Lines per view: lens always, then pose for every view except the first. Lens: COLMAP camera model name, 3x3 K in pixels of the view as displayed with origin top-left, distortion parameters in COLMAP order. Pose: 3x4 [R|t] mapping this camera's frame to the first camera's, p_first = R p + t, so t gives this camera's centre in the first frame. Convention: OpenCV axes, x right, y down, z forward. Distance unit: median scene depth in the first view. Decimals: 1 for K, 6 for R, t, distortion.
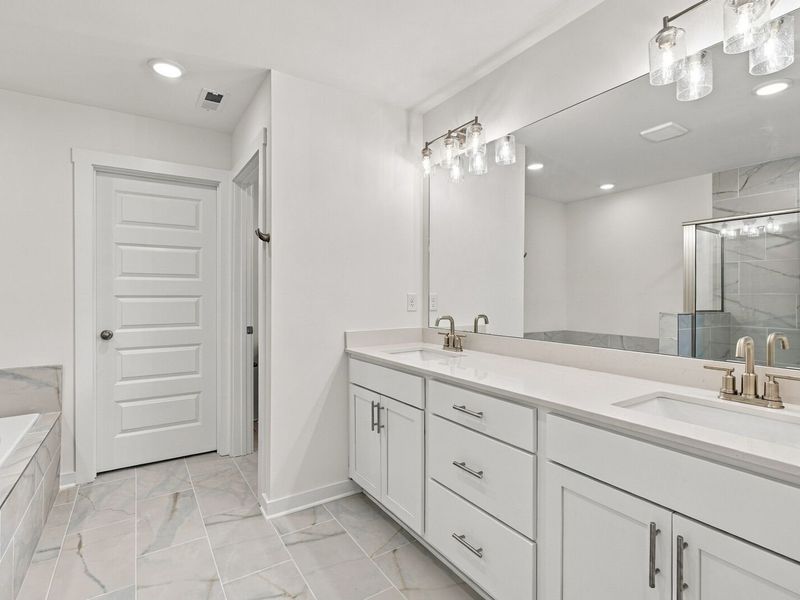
lens RADIAL K [[408.0, 0, 401.5], [0, 408.0, 296.7], [0, 0, 1]] dist [-0.003845, -0.000113]
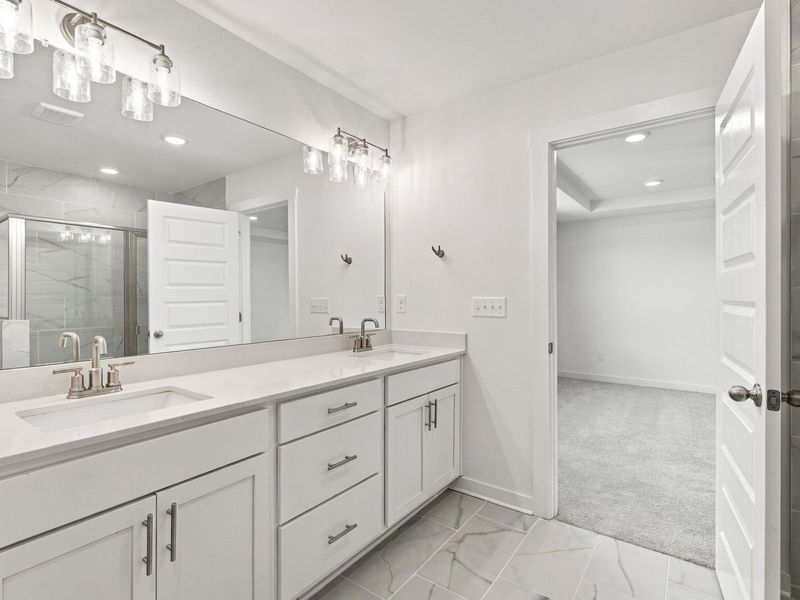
lens RADIAL K [[373.5, 0, 400.0], [0, 373.5, 300.0], [0, 0, 1]] dist [-0.000008, 0.000028]
pose [[-0.318289, -0.007939, 0.947960, -0.786820], [0.001900, 0.999958, 0.009012, -0.007673], [-0.947992, 0.004669, -0.318261, 1.150594]]
